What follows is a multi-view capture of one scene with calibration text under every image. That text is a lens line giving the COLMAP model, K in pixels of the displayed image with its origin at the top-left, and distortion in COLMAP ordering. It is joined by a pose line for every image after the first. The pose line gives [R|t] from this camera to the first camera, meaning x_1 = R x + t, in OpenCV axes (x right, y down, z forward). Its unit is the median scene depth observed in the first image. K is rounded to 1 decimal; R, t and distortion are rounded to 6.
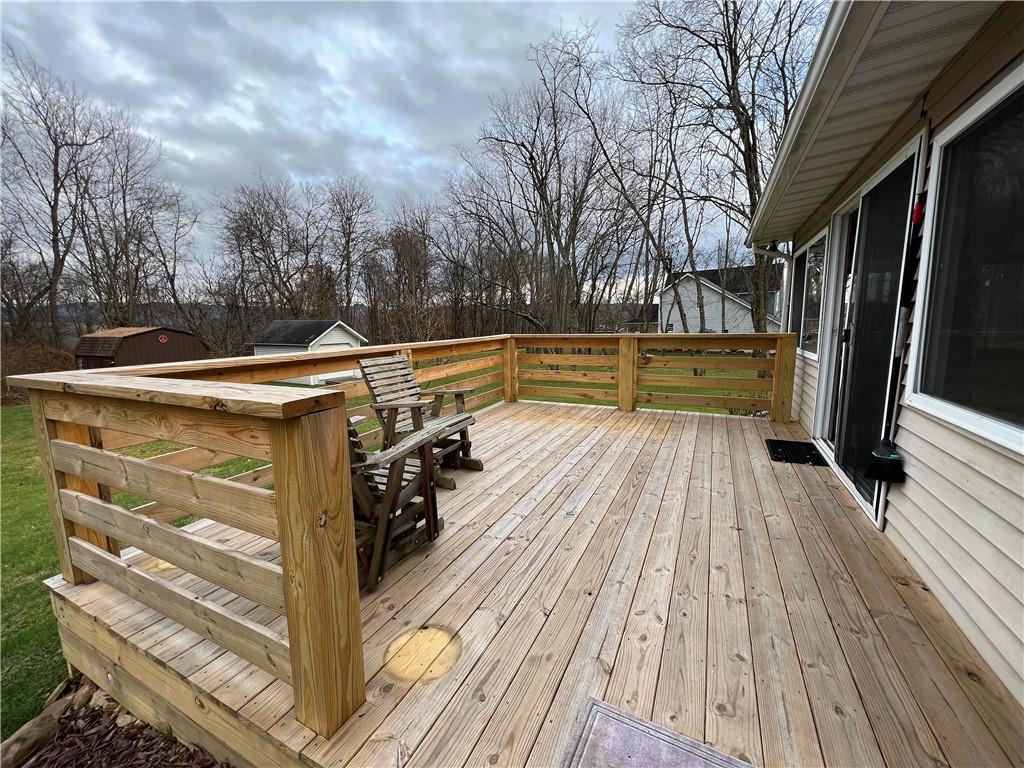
lens RADIAL K [[407.6, 0, 515.2], [0, 407.6, 383.1], [0, 0, 1]] dist [-0.000109, 0.000518]
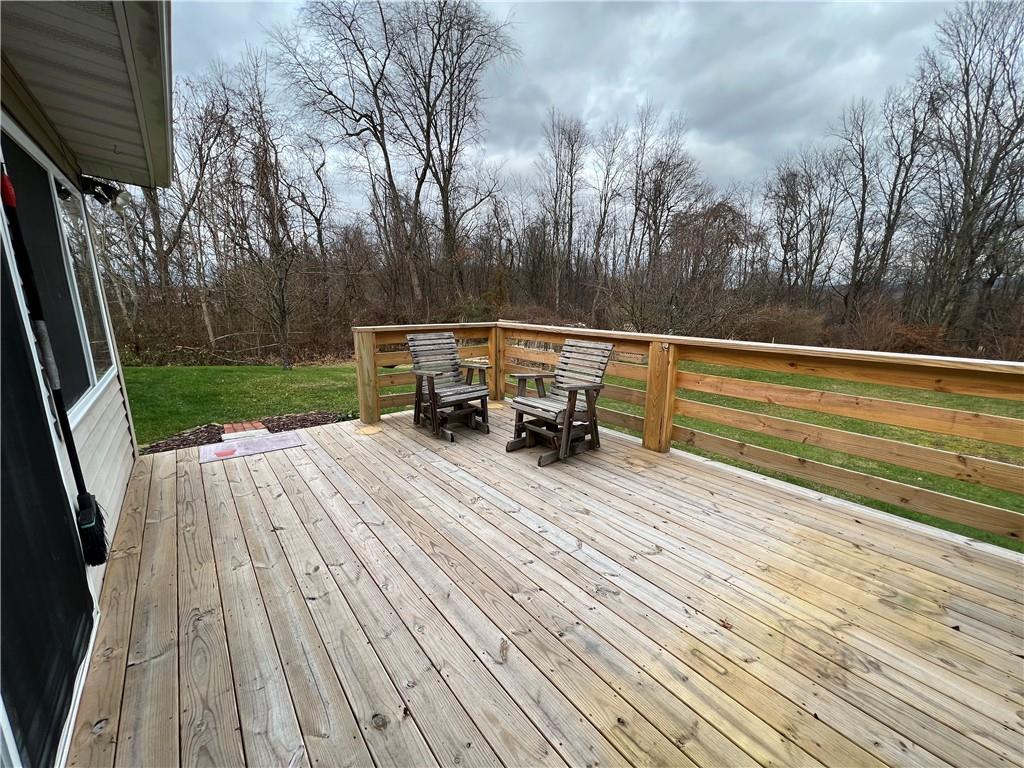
lens RADIAL K [[407.6, 0, 509.1], [0, 407.6, 383.7], [0, 0, 1]] dist [-0.000109, 0.000518]
pose [[-0.423951, 0.219604, -0.878658, 0.910346], [-0.122138, 0.947433, 0.295724, -0.303359], [0.897412, 0.232690, -0.374843, 1.478690]]
